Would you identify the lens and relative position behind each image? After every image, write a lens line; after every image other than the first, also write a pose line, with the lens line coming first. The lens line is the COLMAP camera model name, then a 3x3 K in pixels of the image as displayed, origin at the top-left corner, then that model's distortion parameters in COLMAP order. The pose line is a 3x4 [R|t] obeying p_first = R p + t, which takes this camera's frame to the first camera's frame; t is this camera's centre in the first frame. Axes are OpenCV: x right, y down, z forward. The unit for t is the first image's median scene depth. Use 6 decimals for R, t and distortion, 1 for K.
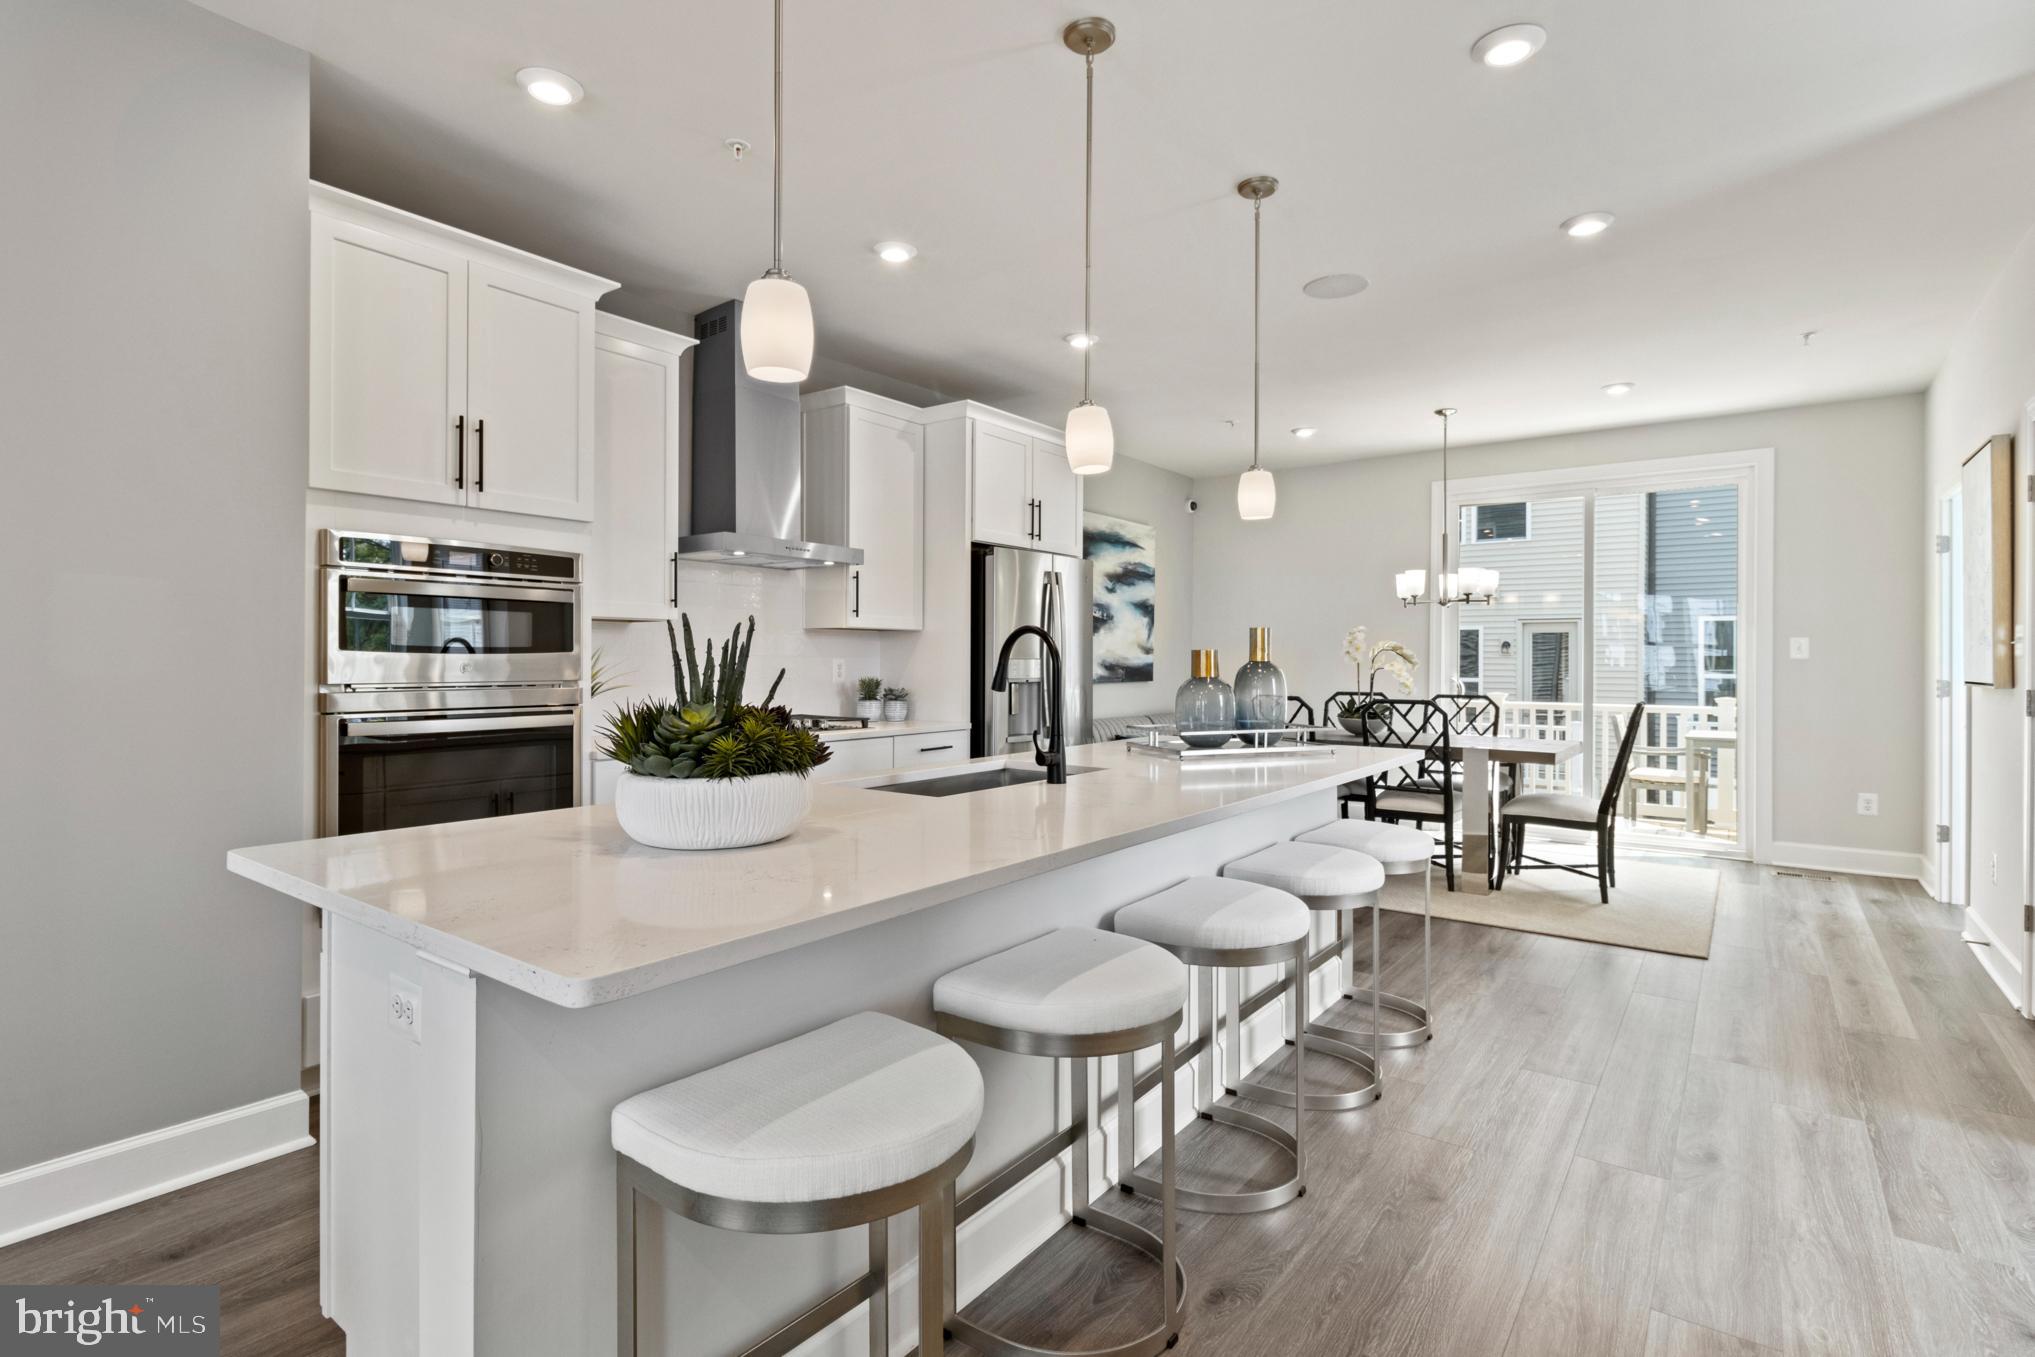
lens RADIAL K [[978.4, 0, 1009.9], [0, 978.4, 654.7], [0, 0, 1]] dist [-0.002886, -0.001305]
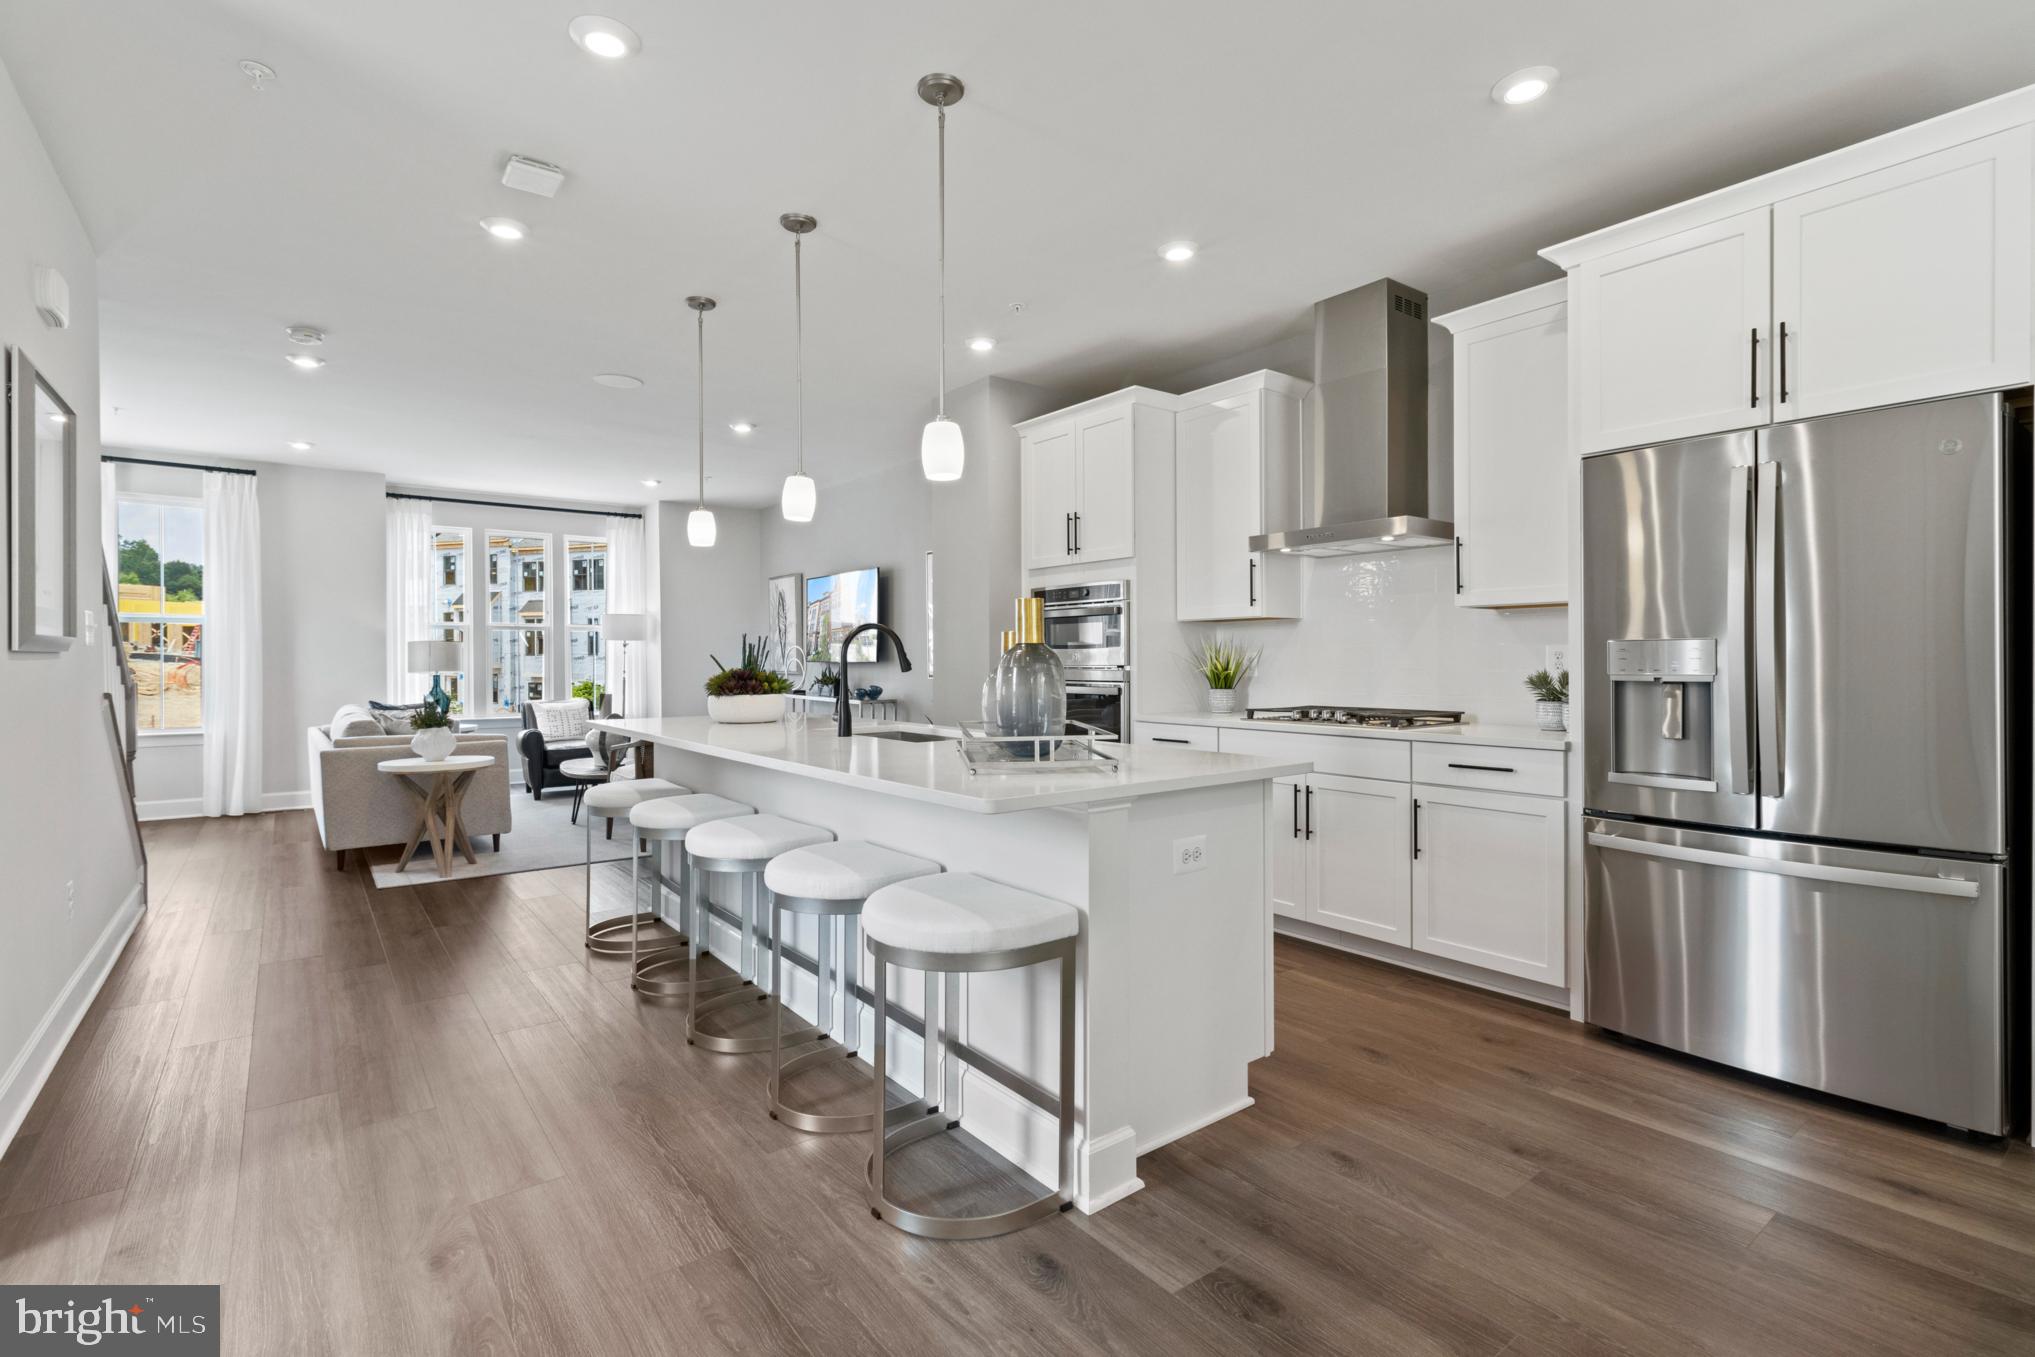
lens RADIAL K [[945.3, 0, 1013.8], [0, 945.3, 655.9], [0, 0, 1]] dist [0.002113, 0.000209]
pose [[-0.267718, -0.008414, -0.963461, 1.178736], [0.005347, 0.999933, -0.010218, 0.030602], [0.963483, -0.007887, -0.267655, 1.461675]]
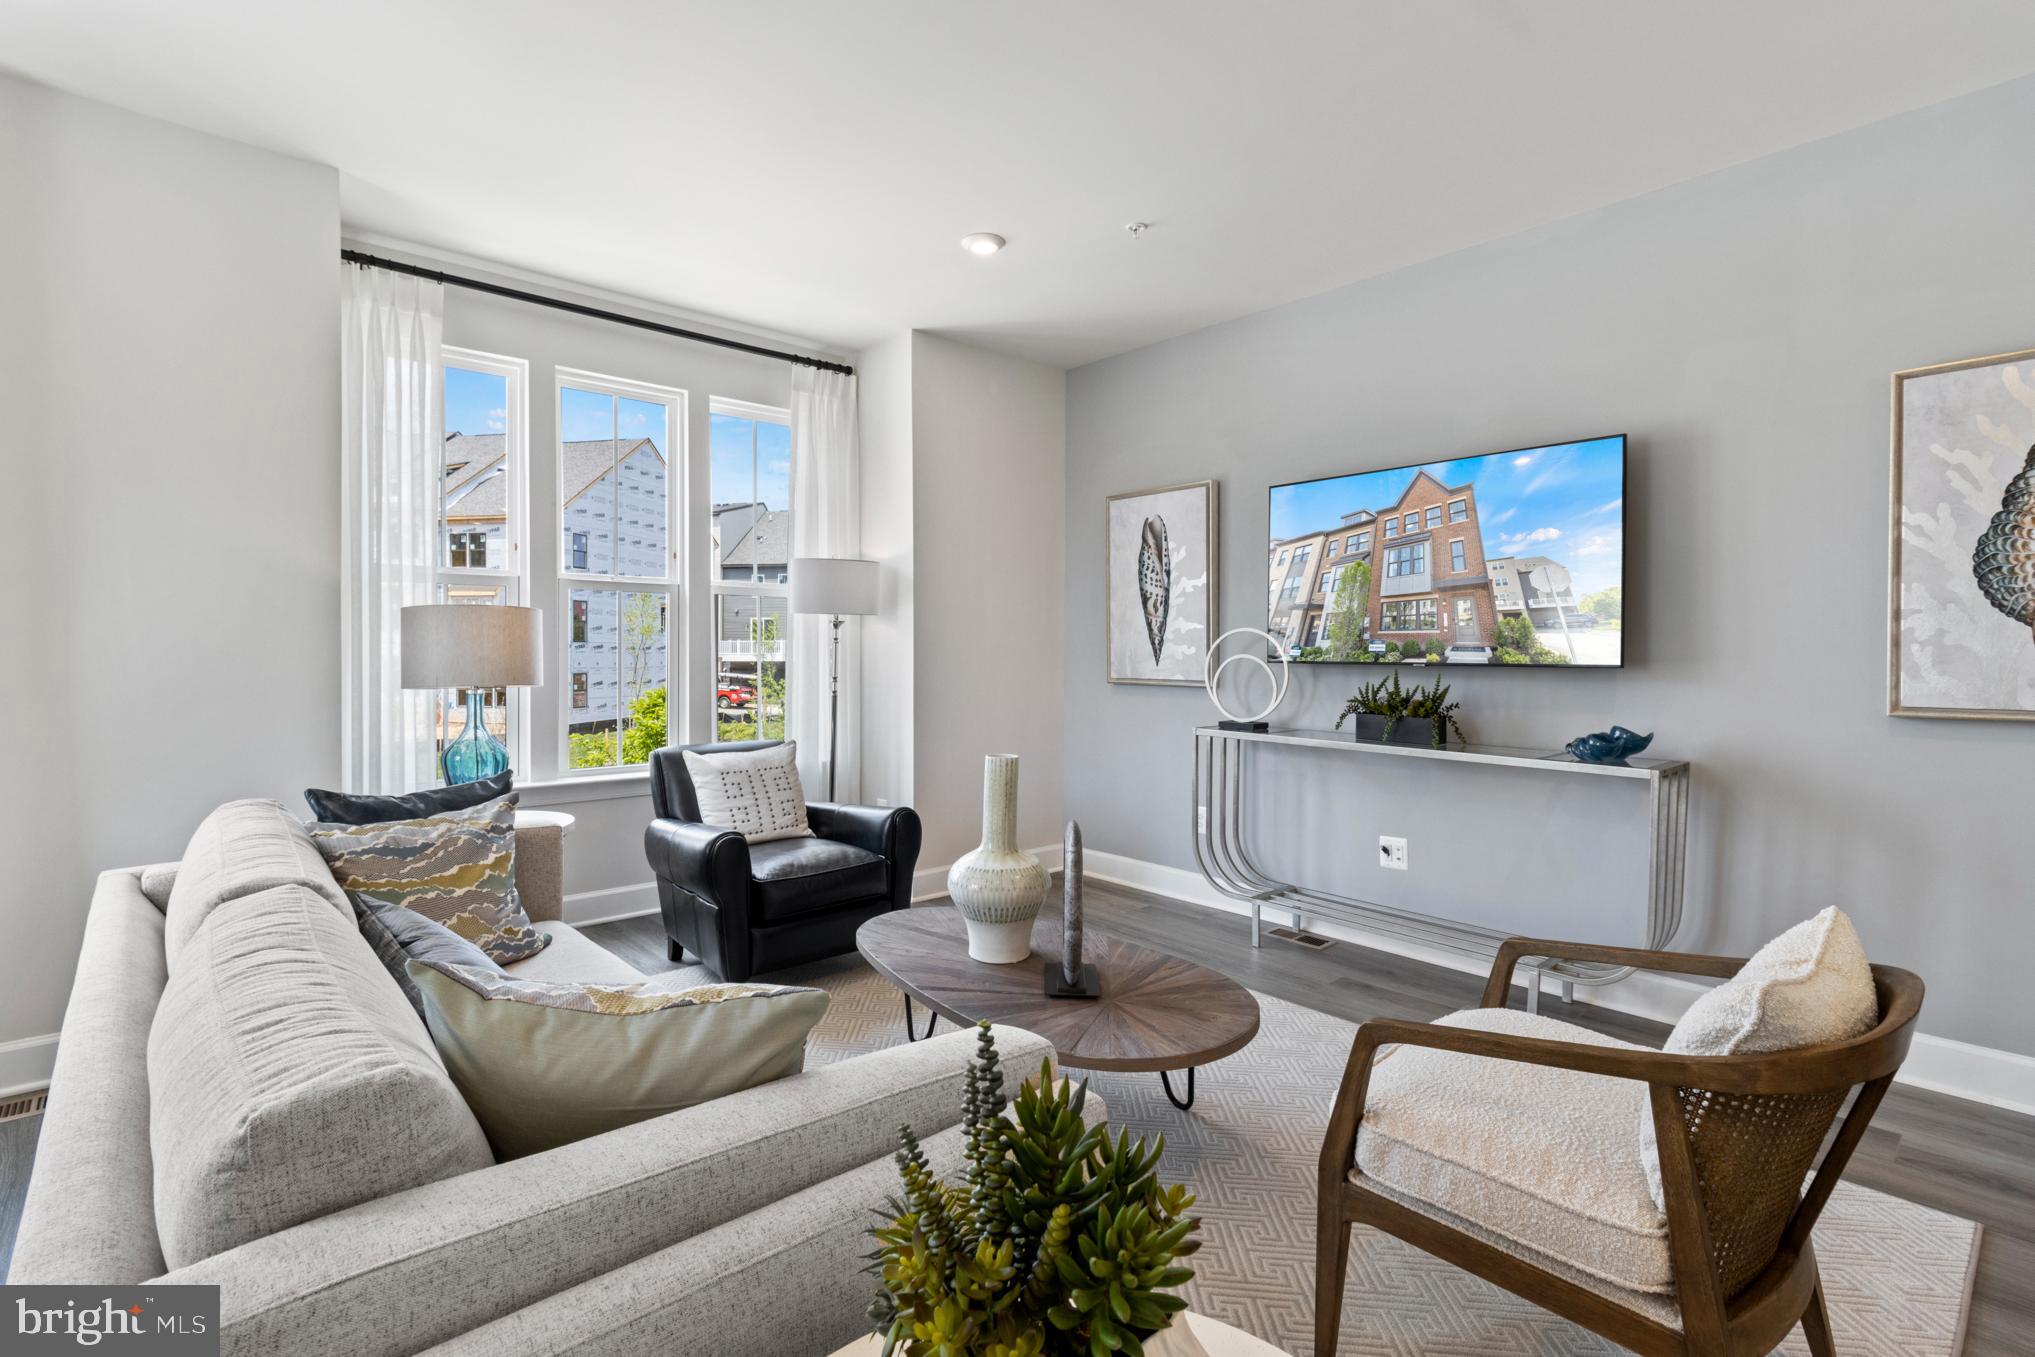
lens RADIAL K [[945.3, 0, 1013.8], [0, 945.3, 655.9], [0, 0, 1]] dist [0.002113, 0.000209]
pose [[-0.191839, -0.000672, -0.981426, 0.604759], [0.000619, 0.999999, -0.000806, 0.019752], [0.981426, -0.000762, -0.191839, 0.758675]]
